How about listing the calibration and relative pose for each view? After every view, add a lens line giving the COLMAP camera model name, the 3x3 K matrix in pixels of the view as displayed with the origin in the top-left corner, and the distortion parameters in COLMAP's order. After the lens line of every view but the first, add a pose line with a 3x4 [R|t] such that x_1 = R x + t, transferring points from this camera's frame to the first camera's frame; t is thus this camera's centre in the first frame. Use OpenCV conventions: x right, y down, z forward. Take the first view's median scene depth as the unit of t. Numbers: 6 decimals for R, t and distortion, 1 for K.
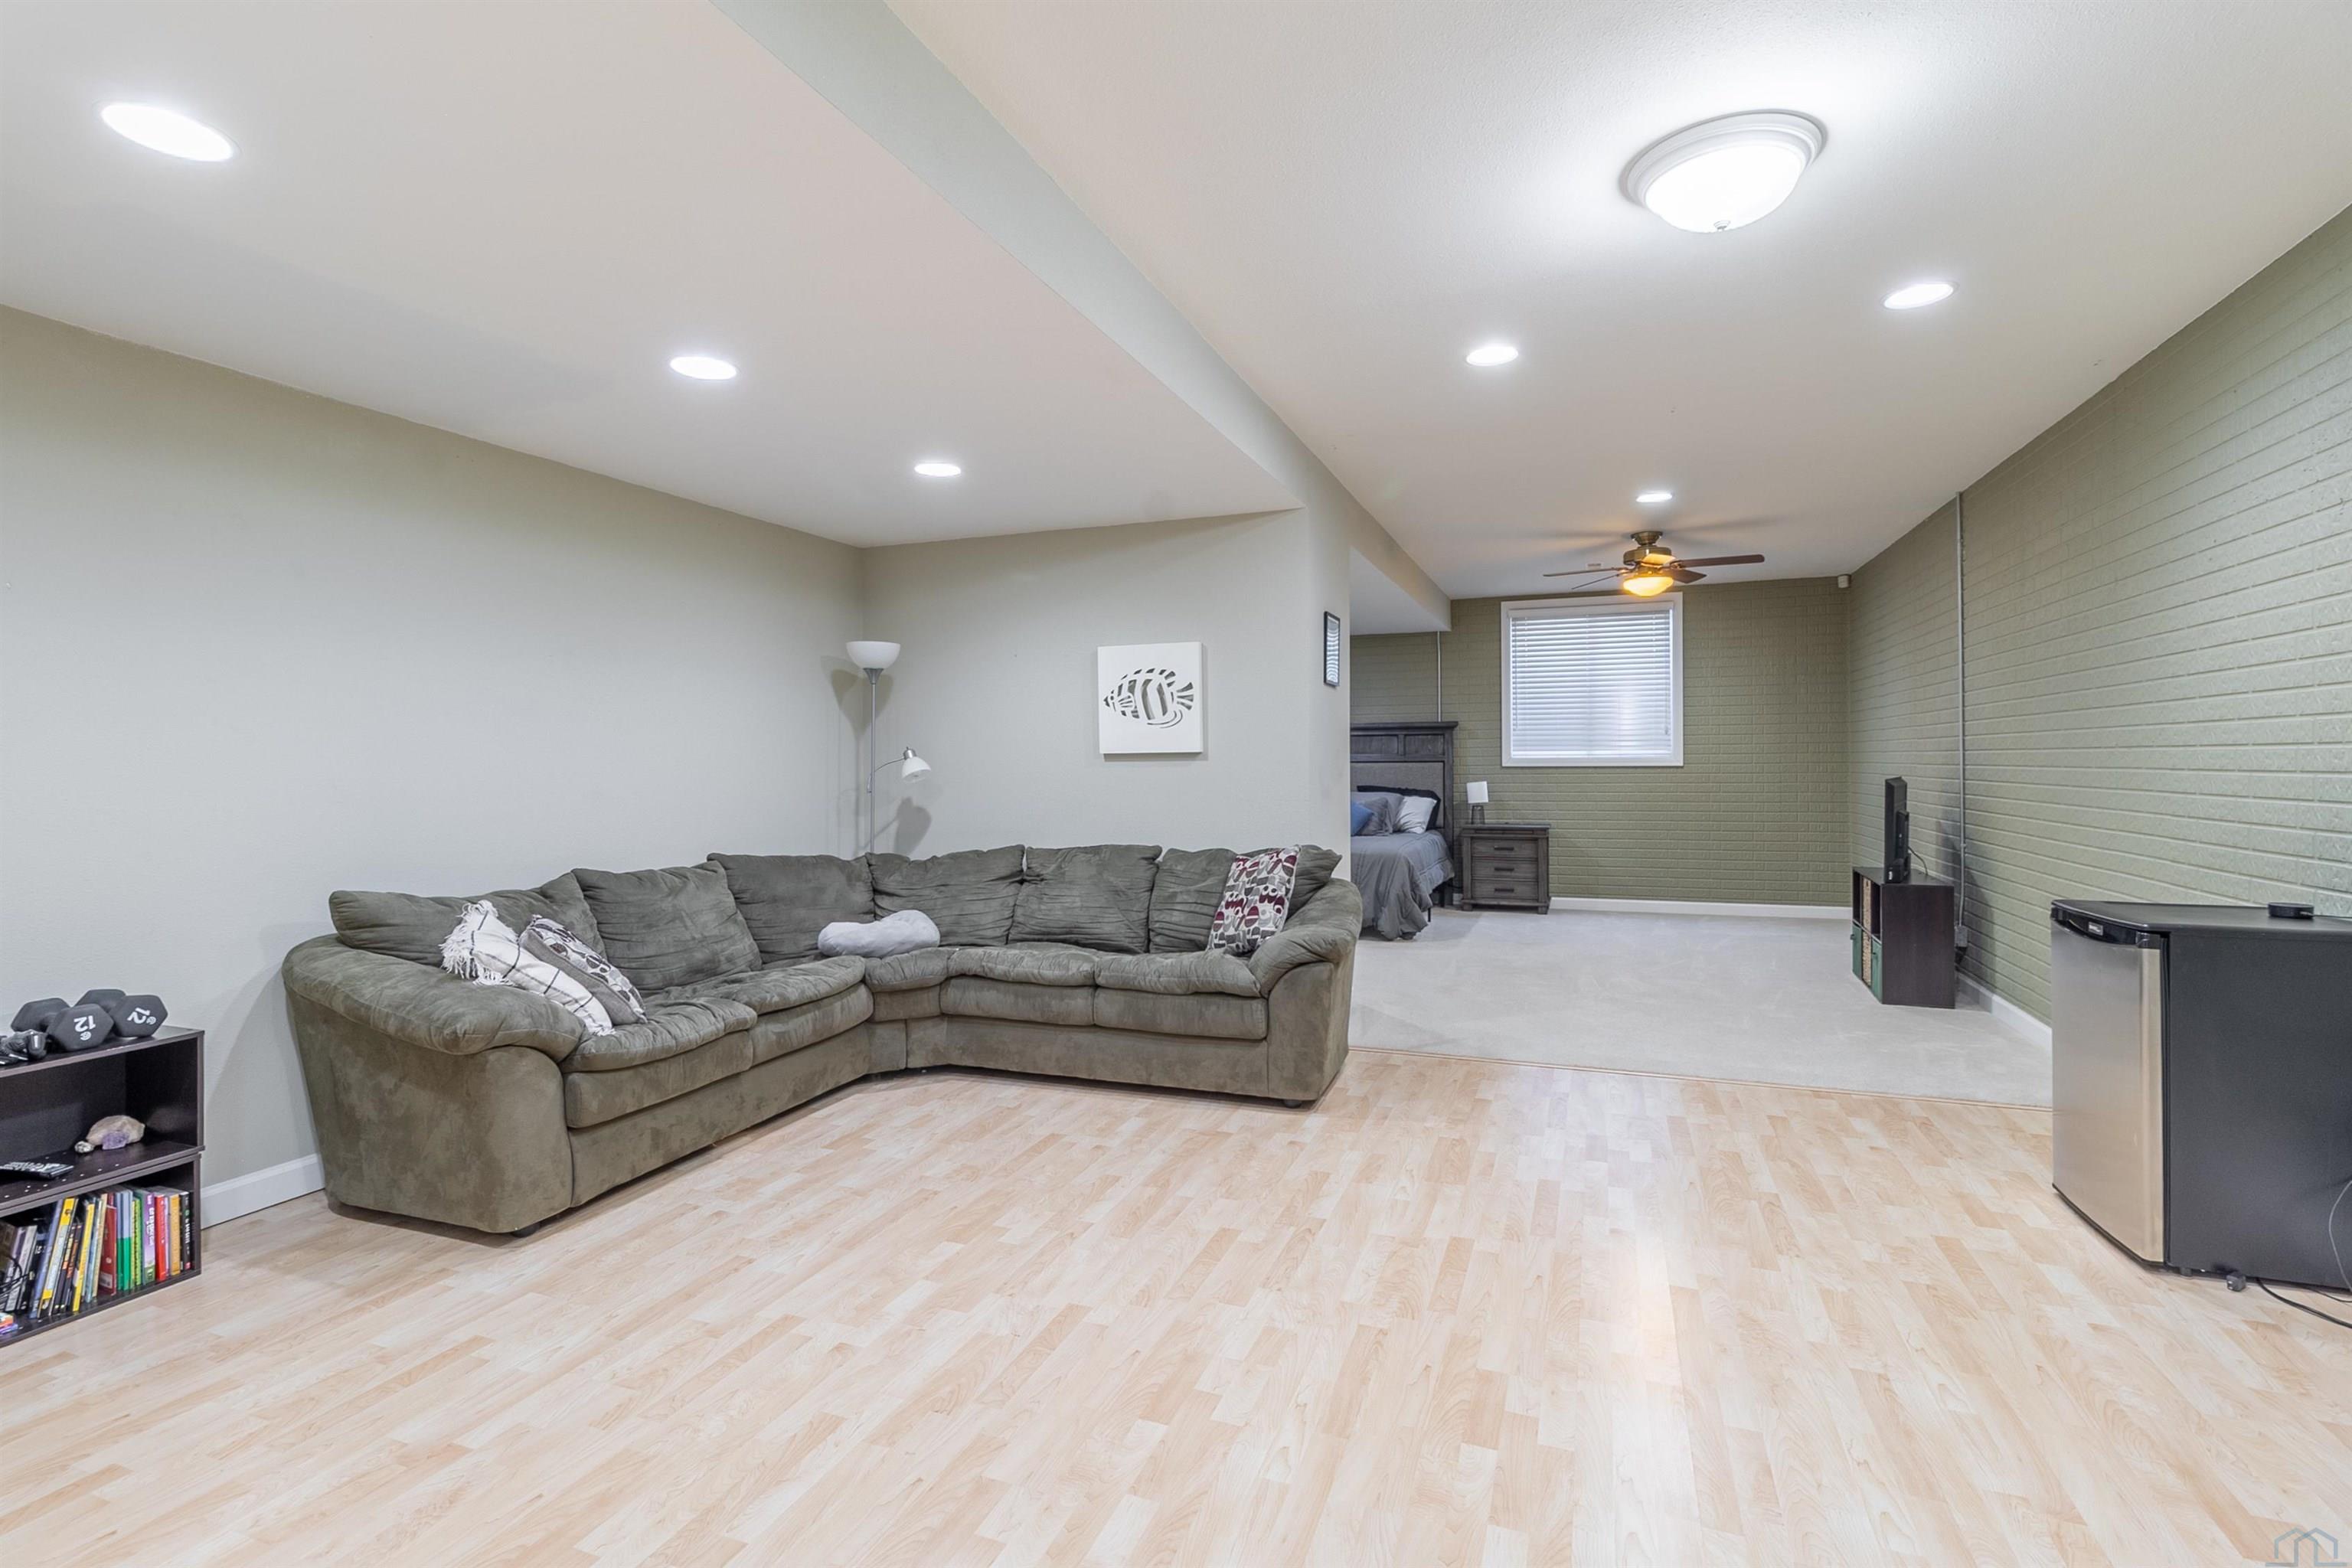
lens RADIAL K [[1082.6, 0, 1163.4], [0, 1082.6, 763.9], [0, 0, 1]] dist [0.000645, 0.000364]
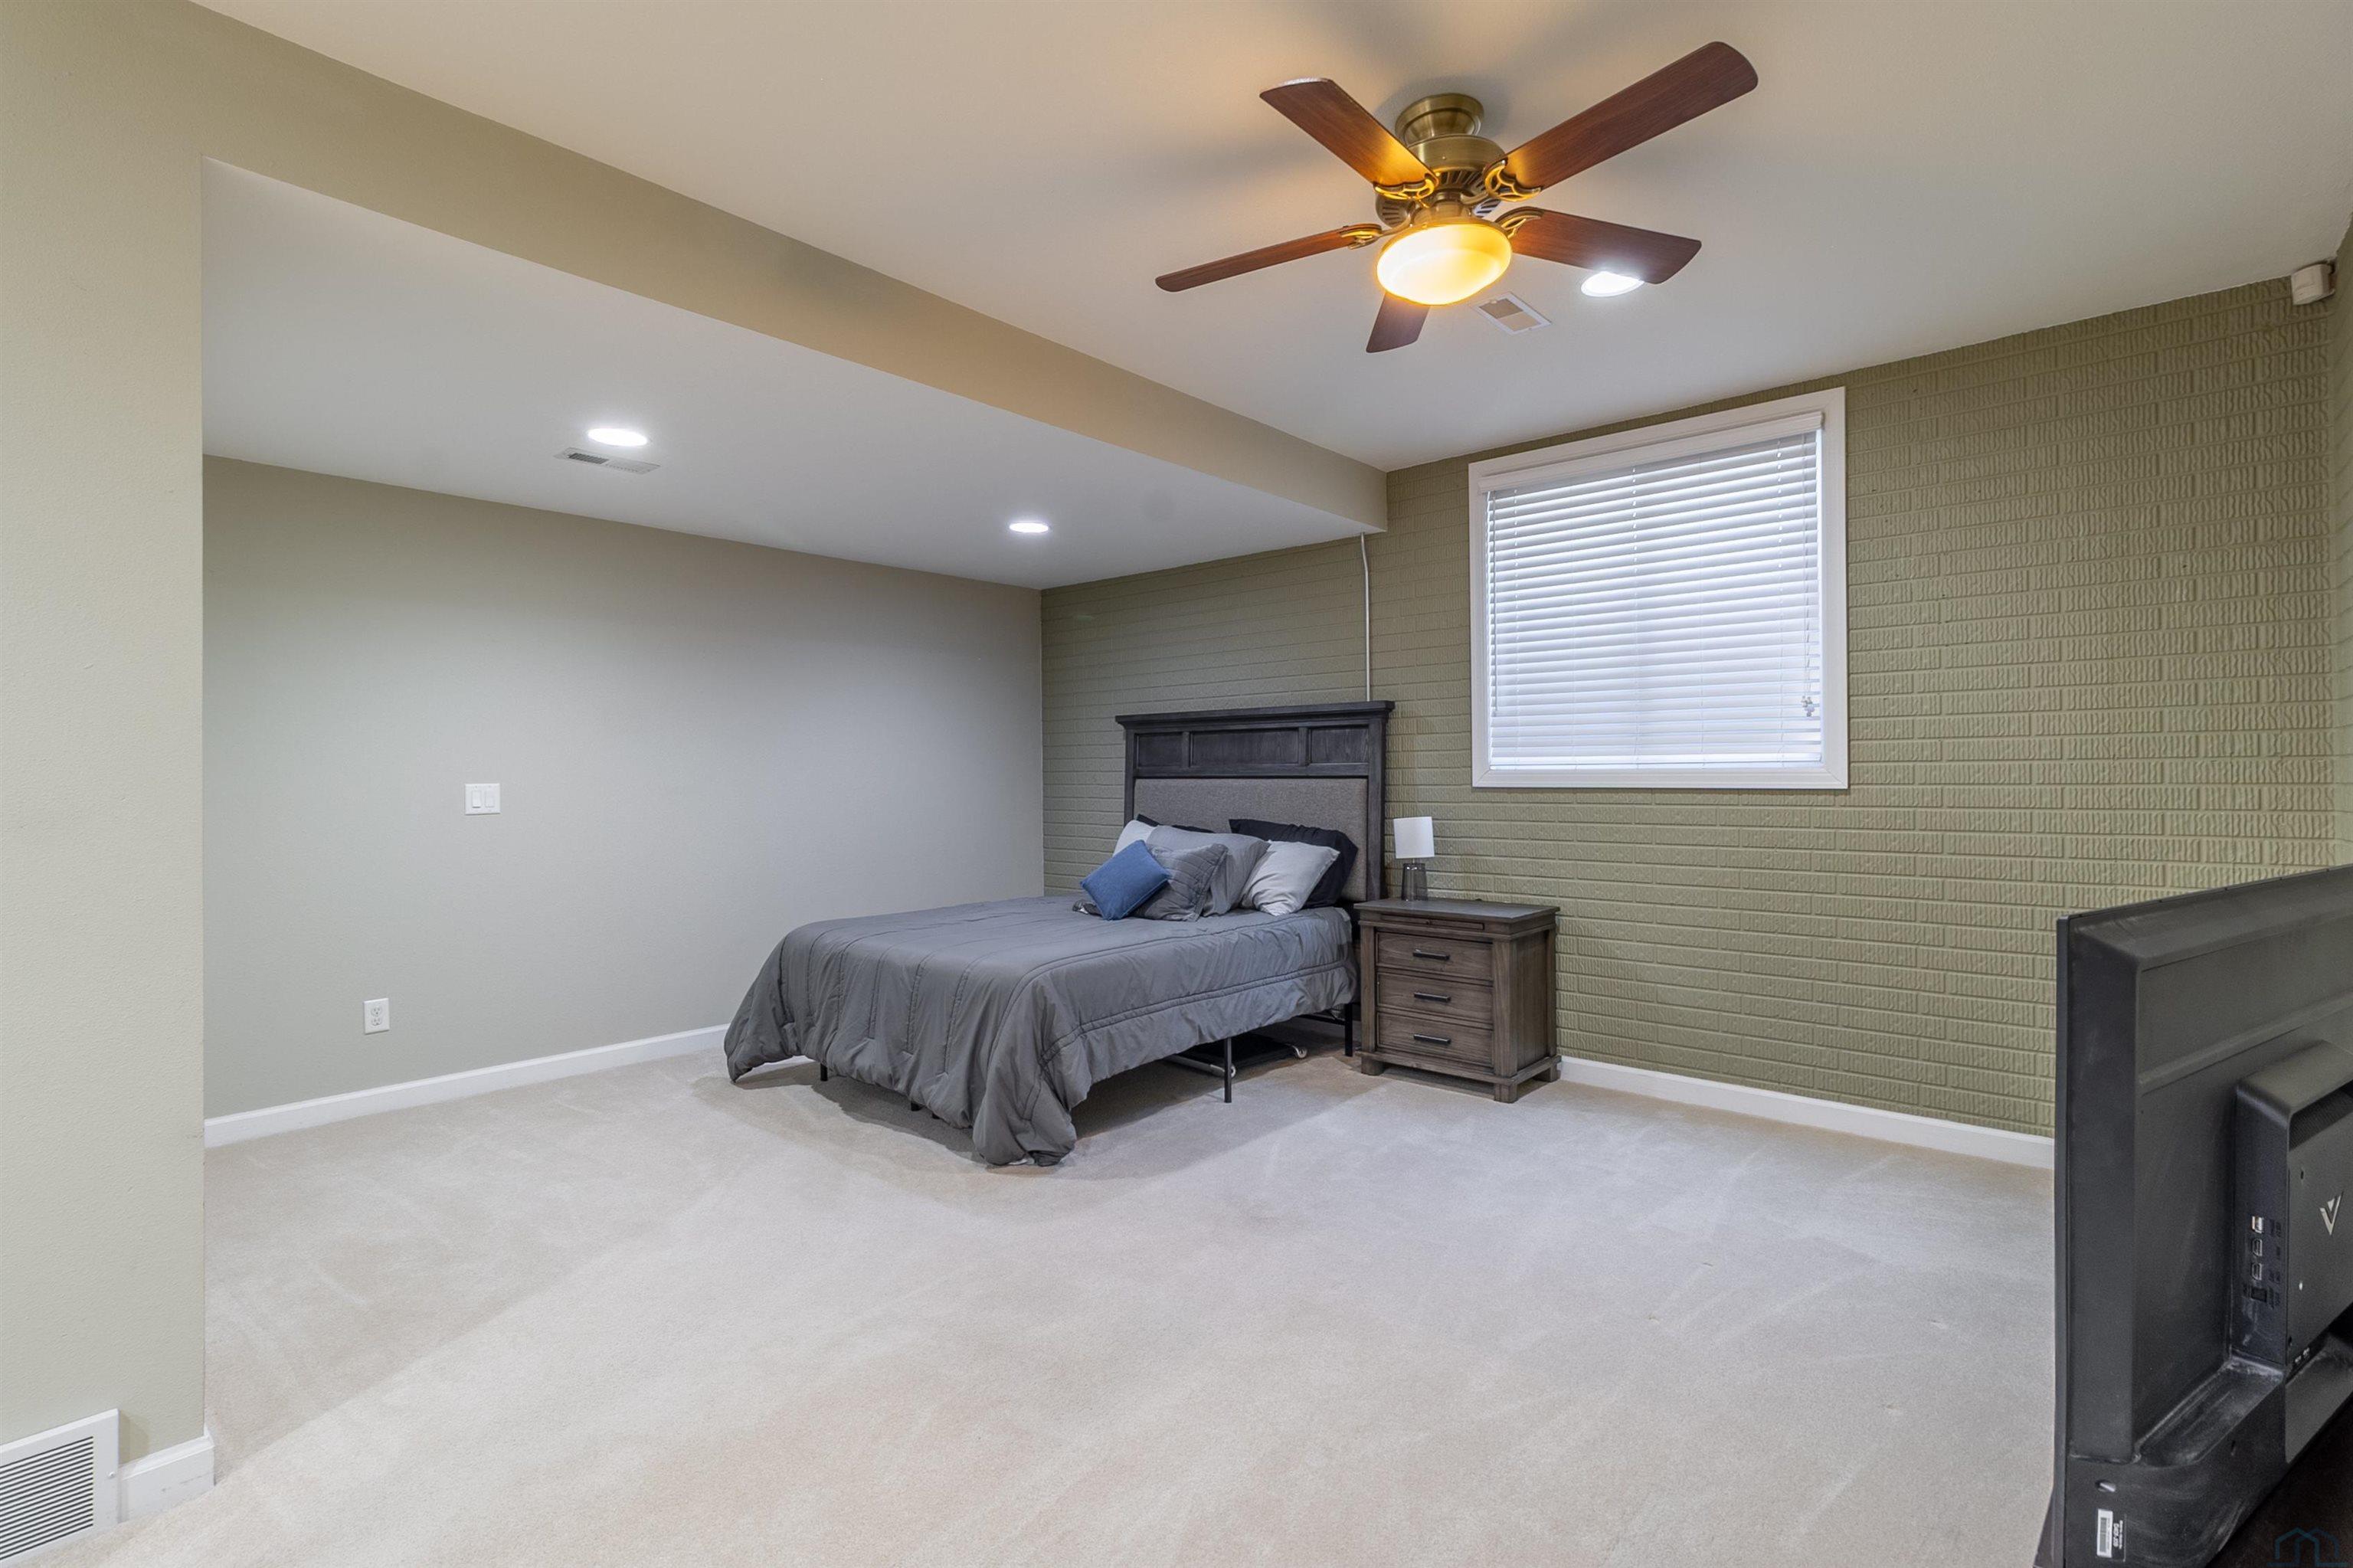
lens RADIAL K [[1083.1, 0, 1163.9], [0, 1083.1, 763.9], [0, 0, 1]] dist [0.000645, 0.000364]
pose [[0.938691, -0.002452, -0.344751, 0.358229], [-0.001008, 0.999951, -0.009857, -0.003427], [0.344758, 0.009600, 0.938642, 0.481552]]
